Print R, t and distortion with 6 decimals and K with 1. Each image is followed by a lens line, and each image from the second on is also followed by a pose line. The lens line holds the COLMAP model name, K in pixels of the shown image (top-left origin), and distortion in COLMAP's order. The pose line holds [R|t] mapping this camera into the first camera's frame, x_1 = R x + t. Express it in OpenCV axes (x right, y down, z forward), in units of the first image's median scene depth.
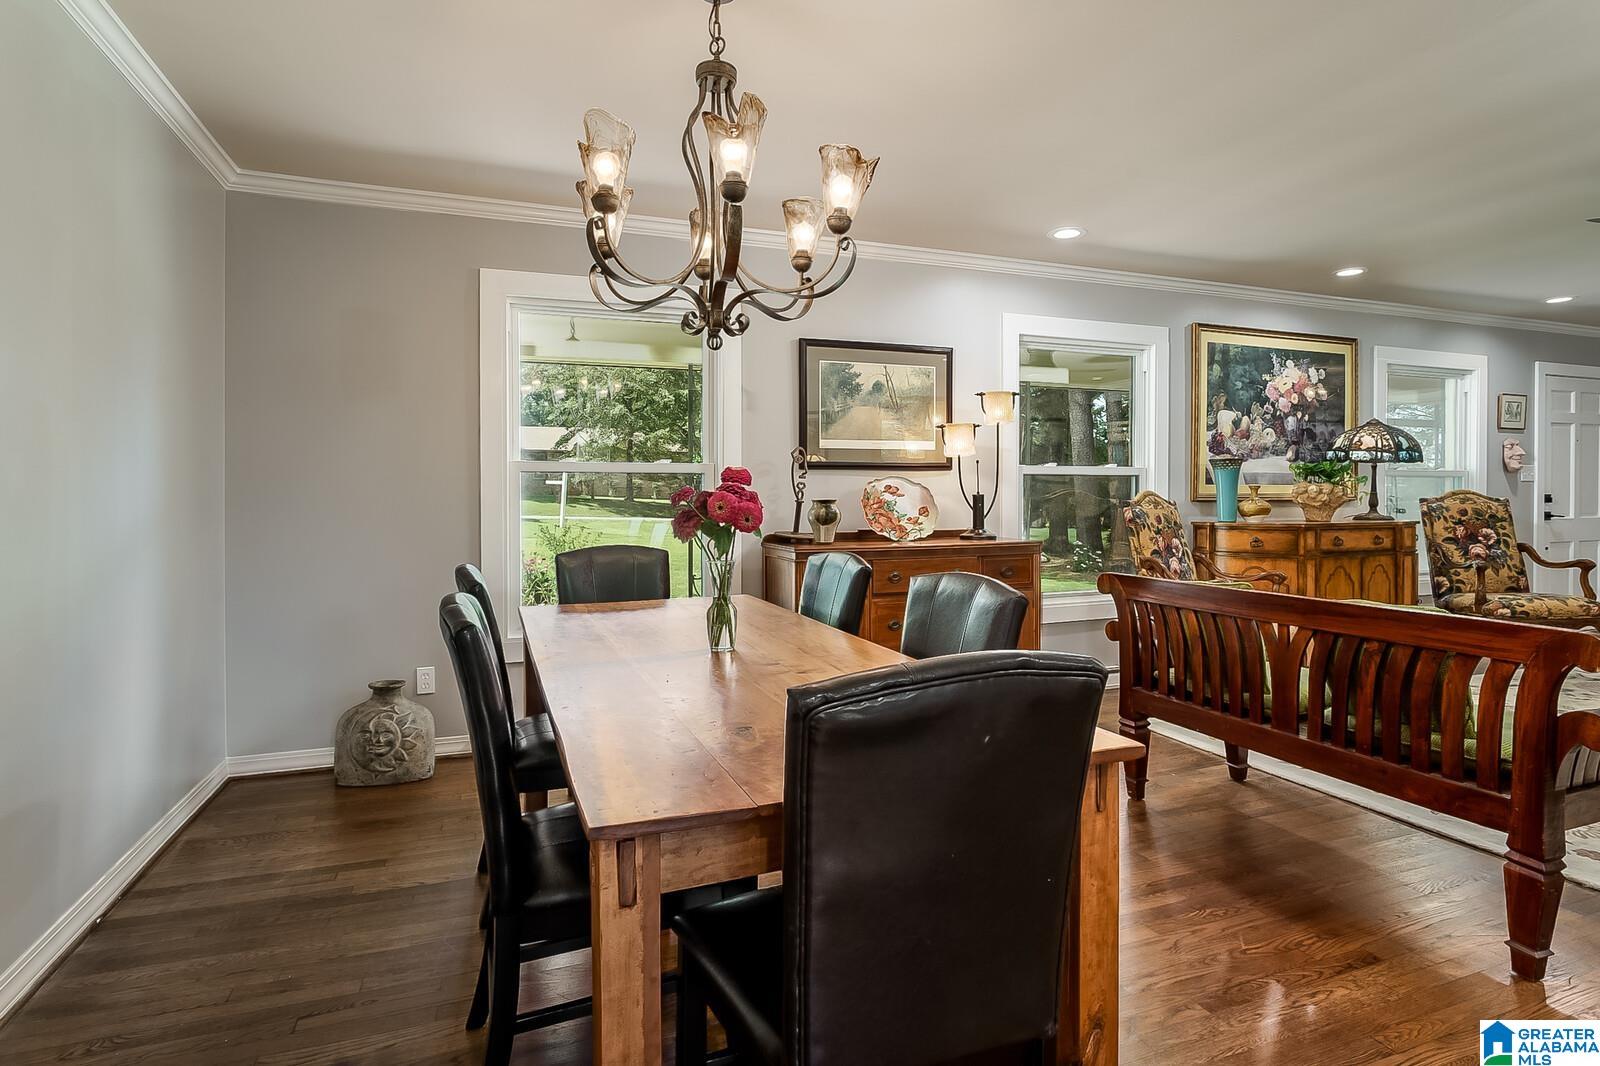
lens RADIAL K [[825.7, 0, 801.6], [0, 825.7, 496.9], [0, 0, 1]] dist [0.003308, 0.001279]
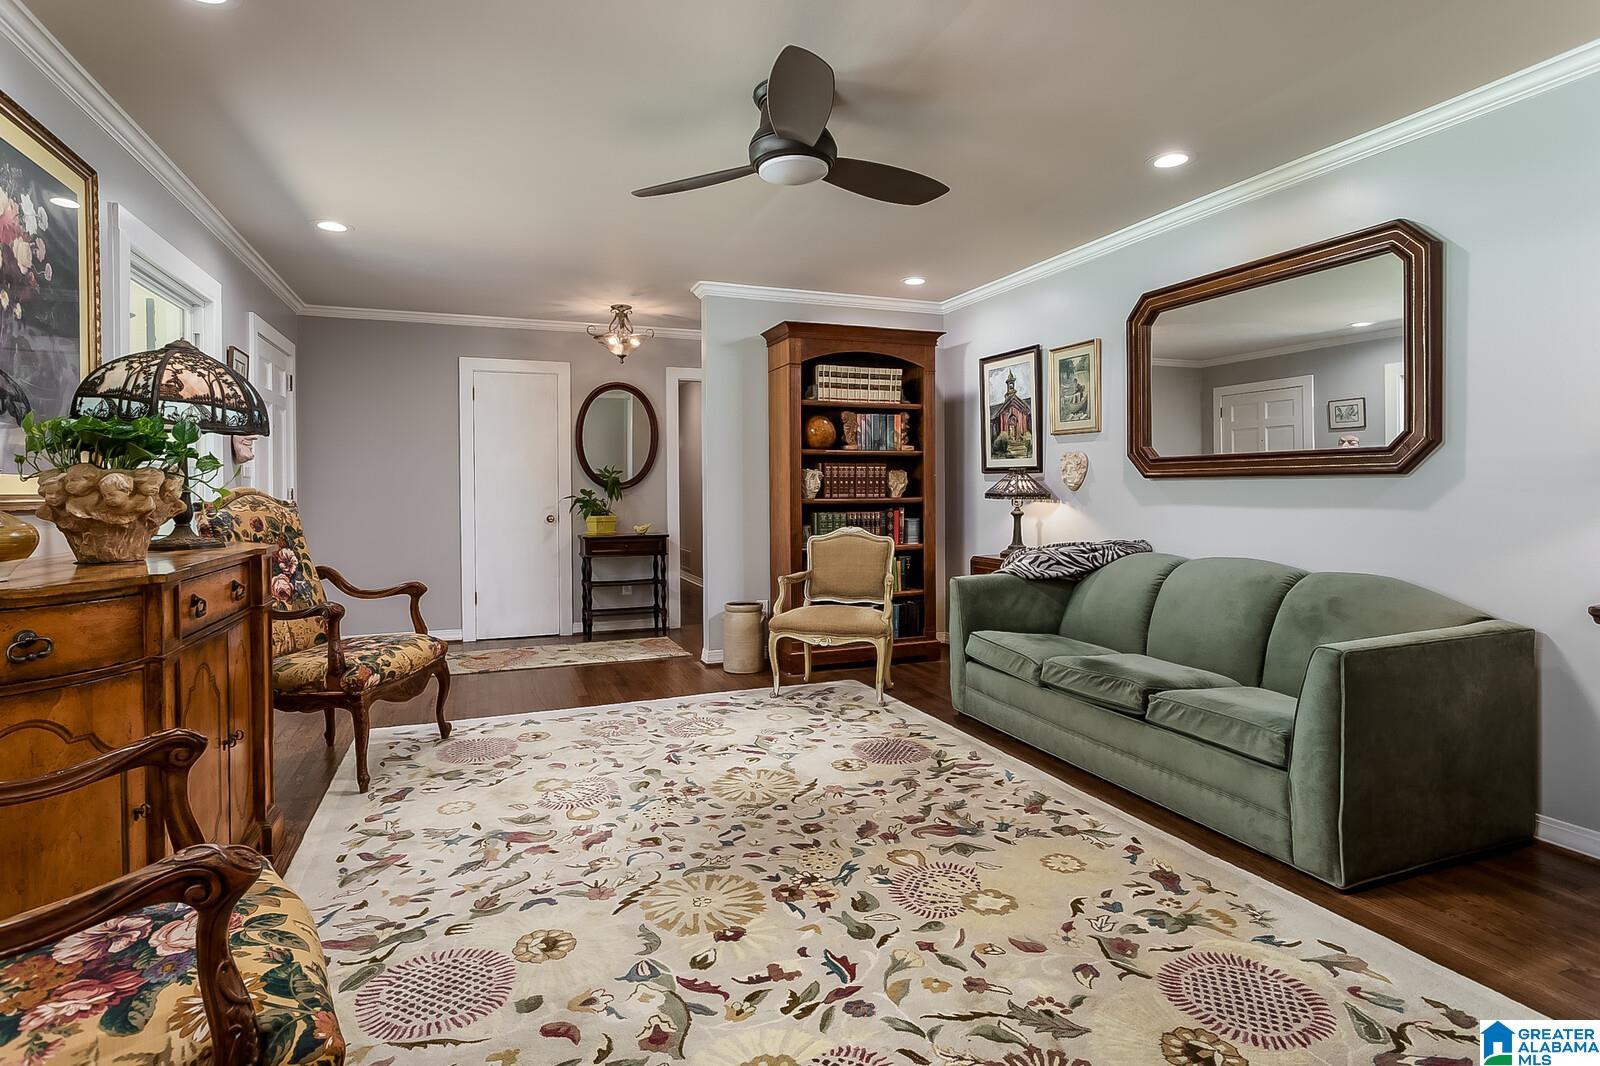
lens RADIAL K [[825.7, 0, 793.4], [0, 825.7, 494.0], [0, 0, 1]] dist [0.003308, 0.001279]
pose [[0.003690, -0.003749, 0.999986, 0.202642], [0.014083, 0.999894, 0.003697, -0.000549], [-0.999894, 0.014069, 0.003743, 0.628904]]
